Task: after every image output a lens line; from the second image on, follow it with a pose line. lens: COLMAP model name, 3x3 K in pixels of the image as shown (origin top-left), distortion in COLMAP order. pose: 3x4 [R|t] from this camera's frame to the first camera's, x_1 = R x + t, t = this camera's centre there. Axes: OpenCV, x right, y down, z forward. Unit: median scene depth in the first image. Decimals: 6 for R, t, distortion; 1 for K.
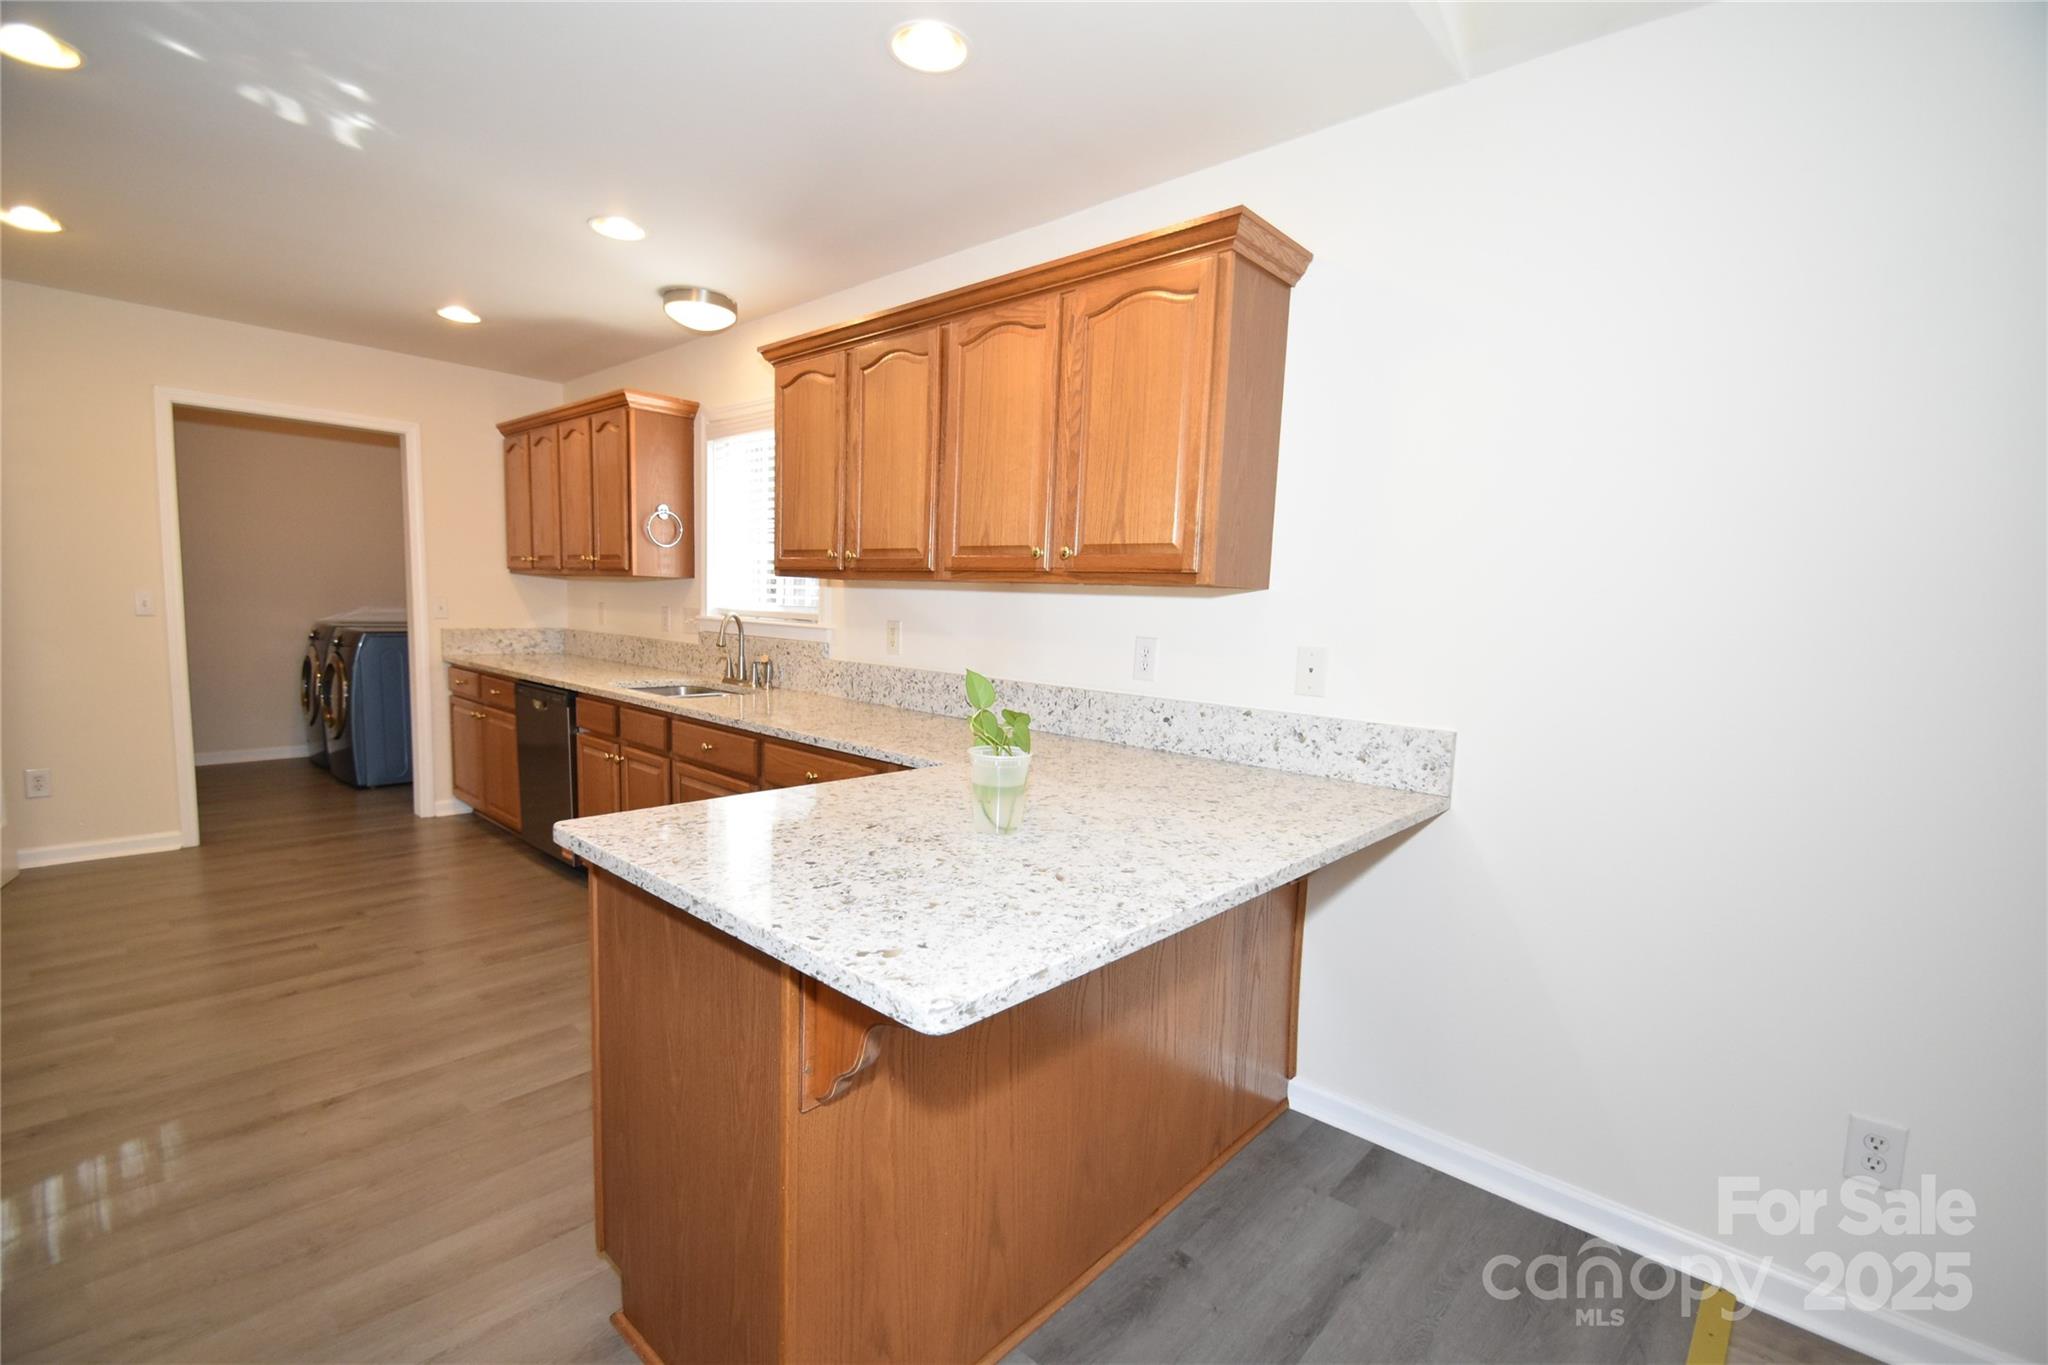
lens RADIAL K [[896.4, 0, 1013.0], [0, 896.4, 706.6], [0, 0, 1]] dist [0.007080, -0.013139]
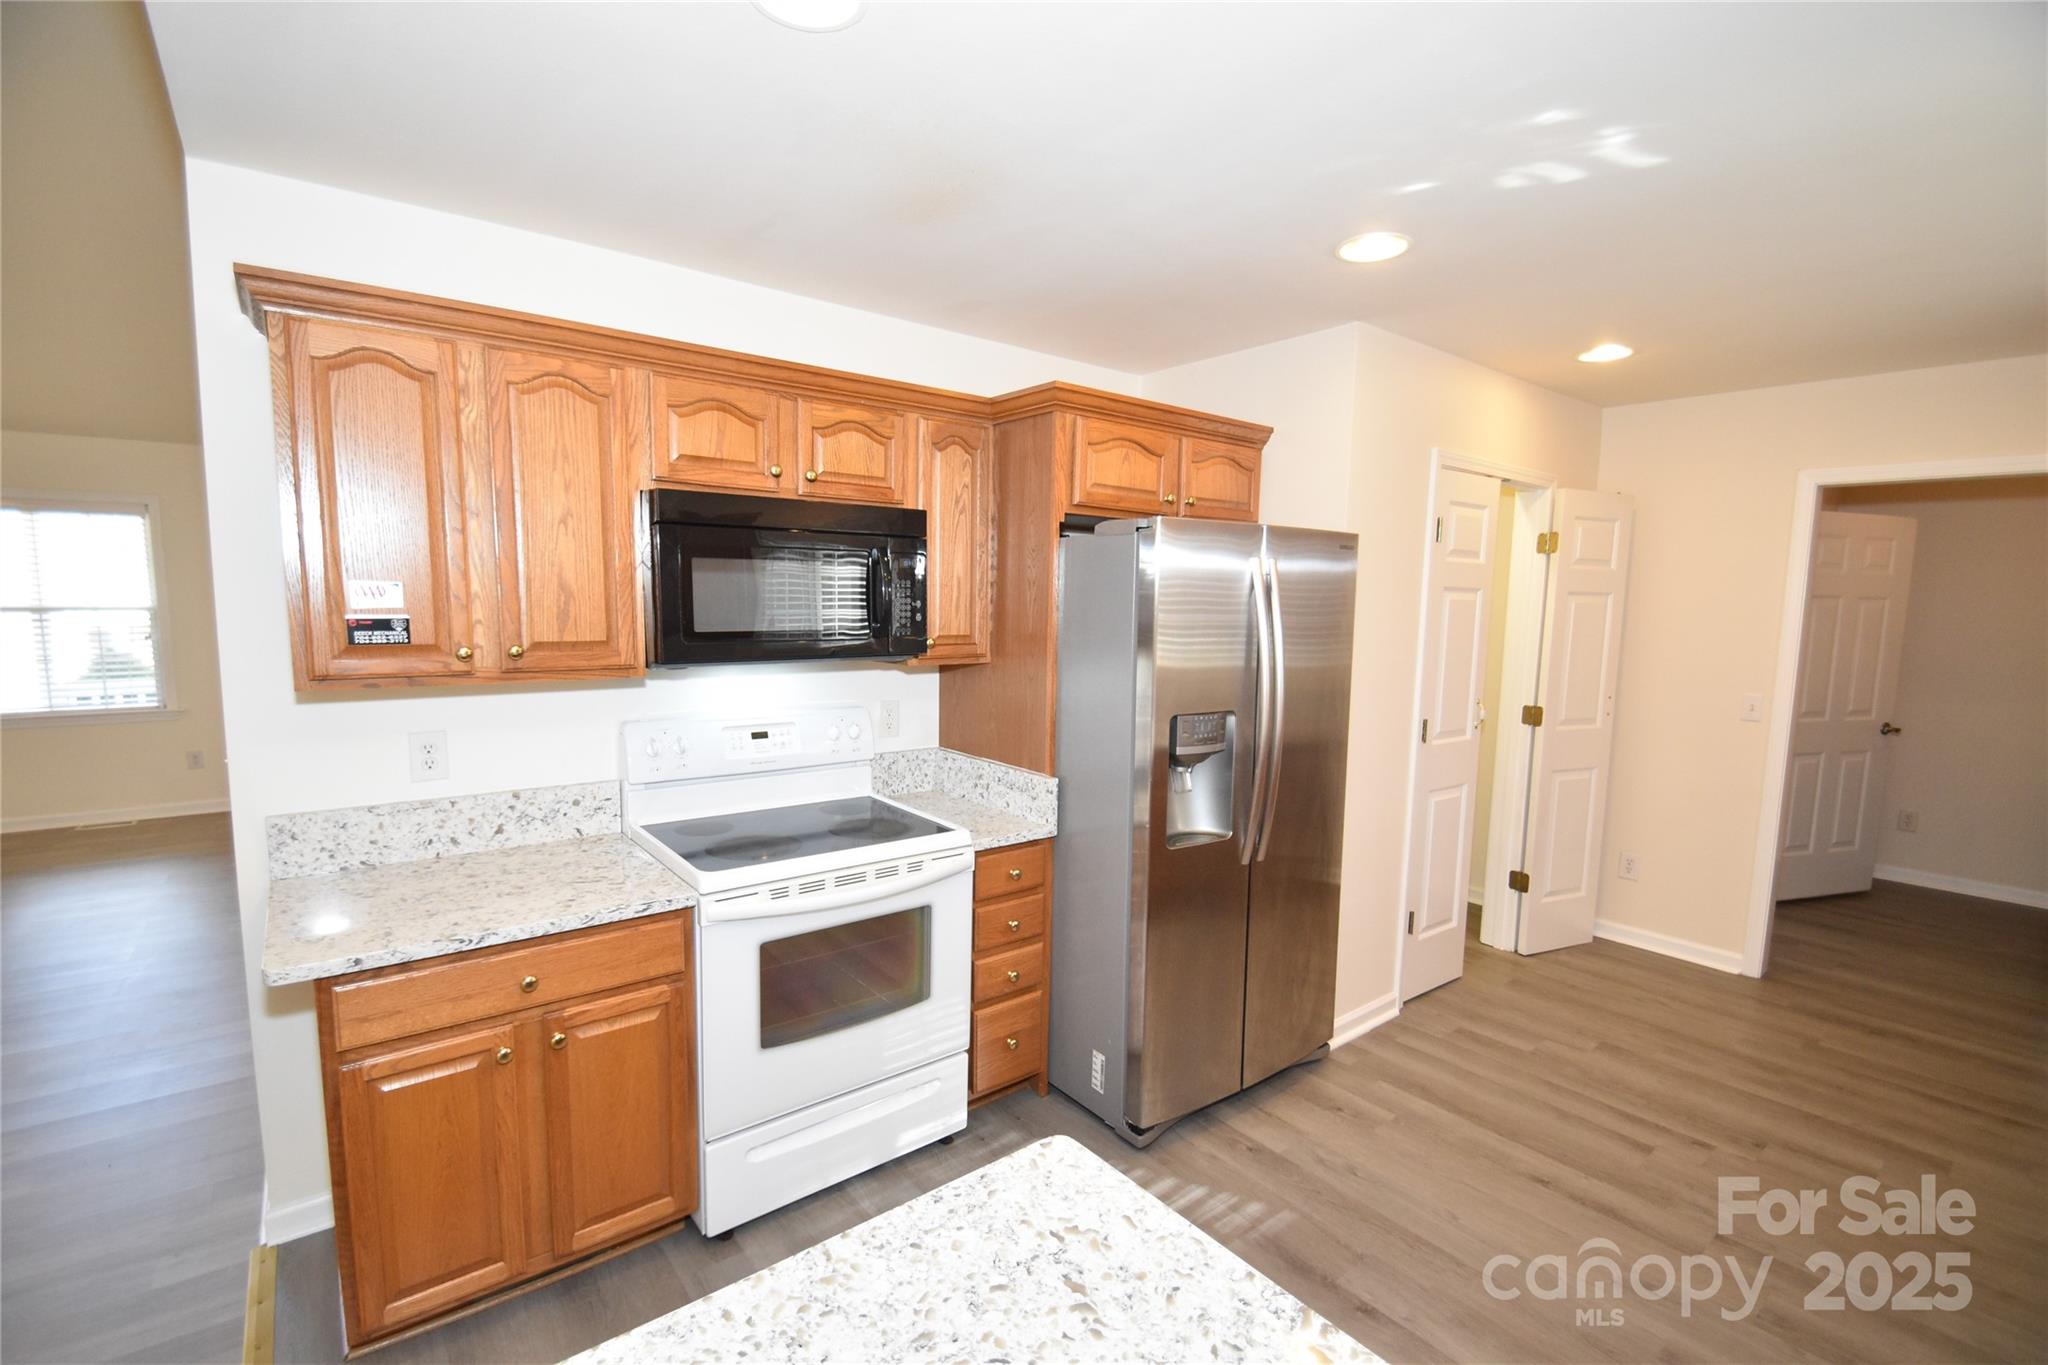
lens RADIAL K [[893.4, 0, 1022.4], [0, 893.4, 708.2], [0, 0, 1]] dist [0.001552, -0.000057]
pose [[-0.159684, 0.079520, -0.983960, 0.112135], [-0.134662, 0.985678, 0.101513, -0.172037], [0.977940, 0.148712, -0.146689, 0.623090]]
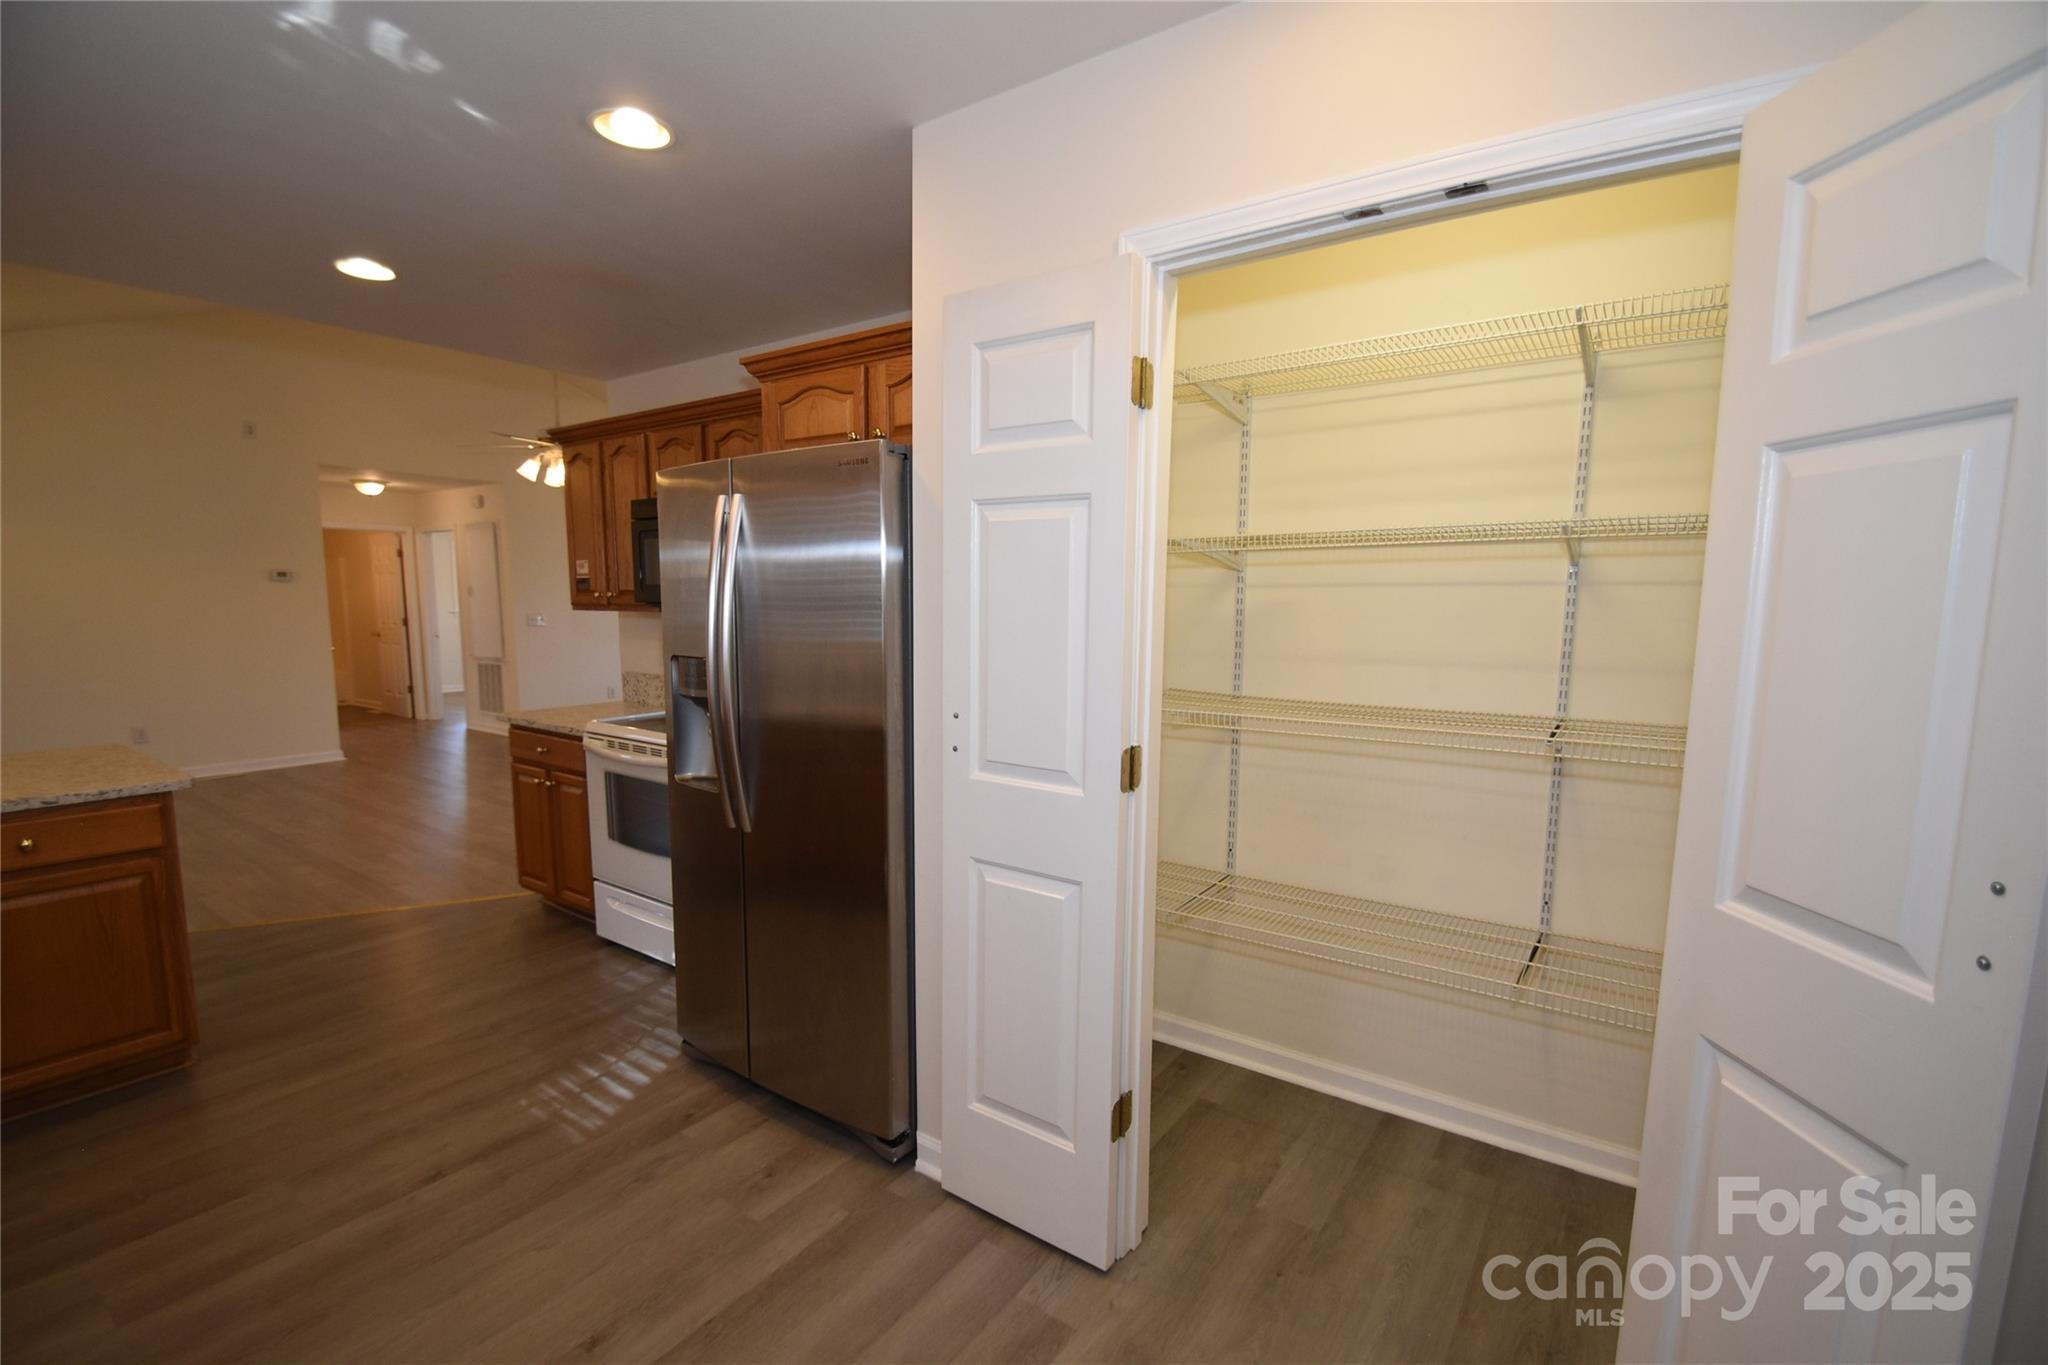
lens RADIAL K [[901.8, 0, 1021.9], [0, 901.8, 709.0], [0, 0, 1]] dist [-0.000383, -0.008951]
pose [[-0.991013, -0.028281, -0.130740, -1.118945], [-0.058170, 0.971252, 0.230839, -0.289797], [0.120453, 0.236370, -0.964168, 1.697960]]
